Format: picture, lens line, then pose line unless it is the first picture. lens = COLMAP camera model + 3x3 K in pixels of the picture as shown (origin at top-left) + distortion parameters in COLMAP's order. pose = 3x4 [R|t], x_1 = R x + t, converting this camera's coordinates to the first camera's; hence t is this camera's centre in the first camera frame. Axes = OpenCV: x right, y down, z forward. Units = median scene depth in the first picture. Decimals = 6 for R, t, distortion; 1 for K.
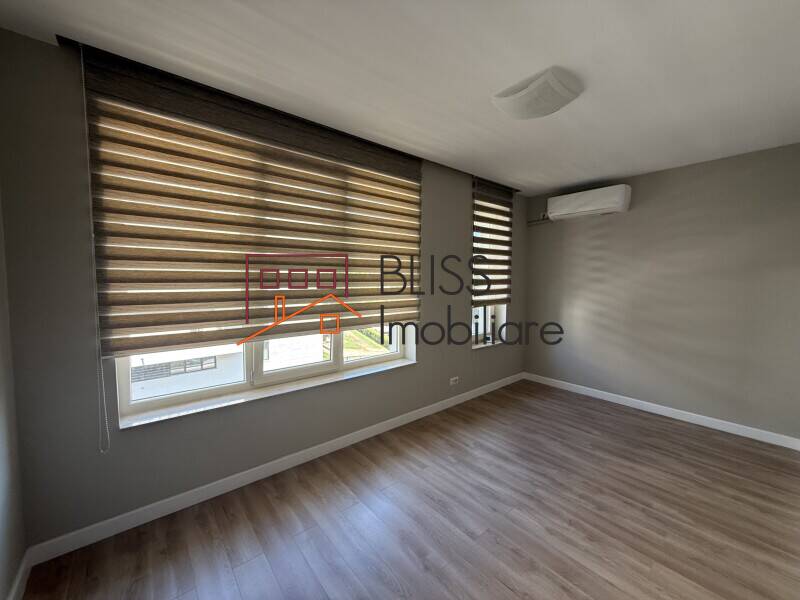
lens RADIAL K [[319.6, 0, 398.3], [0, 319.6, 298.6], [0, 0, 1]] dist [0.001284, 0.000256]
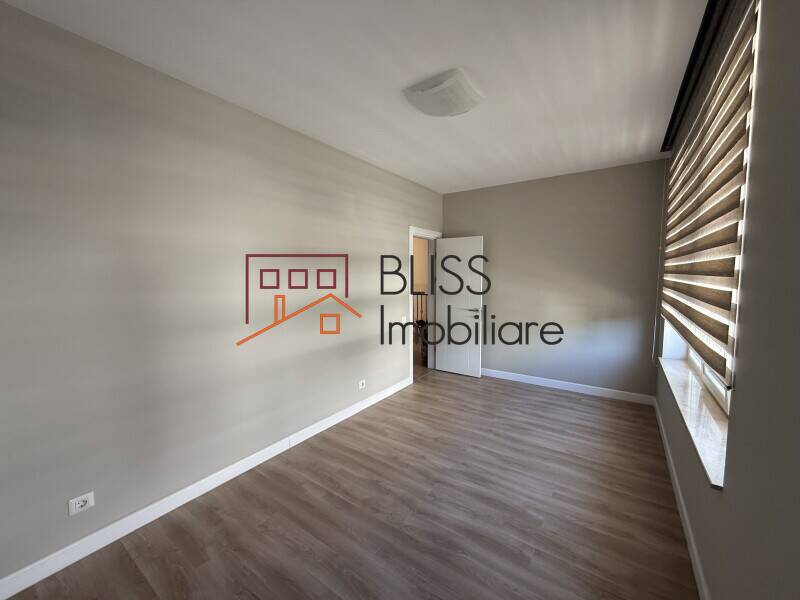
lens RADIAL K [[319.6, 0, 398.3], [0, 319.6, 298.6], [0, 0, 1]] dist [0.001284, 0.000256]
pose [[-0.964584, 0.016573, -0.263253, 0.792496], [-0.023555, 0.988625, 0.148545, -0.114670], [0.262720, 0.149486, -0.953222, 1.857429]]
